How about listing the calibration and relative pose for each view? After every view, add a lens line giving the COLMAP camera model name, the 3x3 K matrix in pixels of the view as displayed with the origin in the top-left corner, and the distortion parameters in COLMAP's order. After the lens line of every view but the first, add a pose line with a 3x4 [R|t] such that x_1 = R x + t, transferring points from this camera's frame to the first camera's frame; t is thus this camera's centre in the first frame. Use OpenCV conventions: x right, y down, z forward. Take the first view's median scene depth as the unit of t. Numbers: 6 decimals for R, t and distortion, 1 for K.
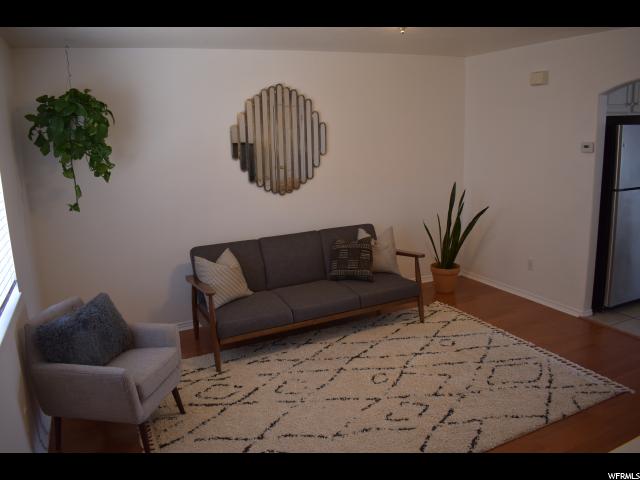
lens RADIAL K [[503.9, 0, 309.7], [0, 503.9, 237.3], [0, 0, 1]] dist [-0.074418, 0.000728]
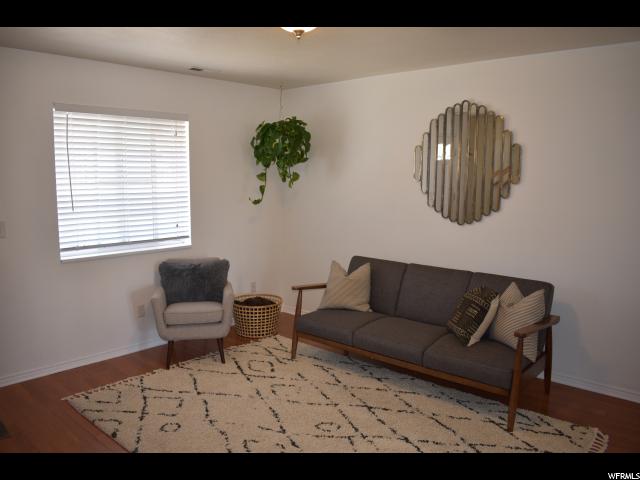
lens RADIAL K [[503.9, 0, 309.7], [0, 503.9, 237.3], [0, 0, 1]] dist [-0.074418, 0.000728]
pose [[0.382505, 0.169709, -0.908234, 0.680436], [-0.198719, 0.975093, 0.098511, -0.101586], [0.902331, 0.142802, 0.406702, 0.428247]]
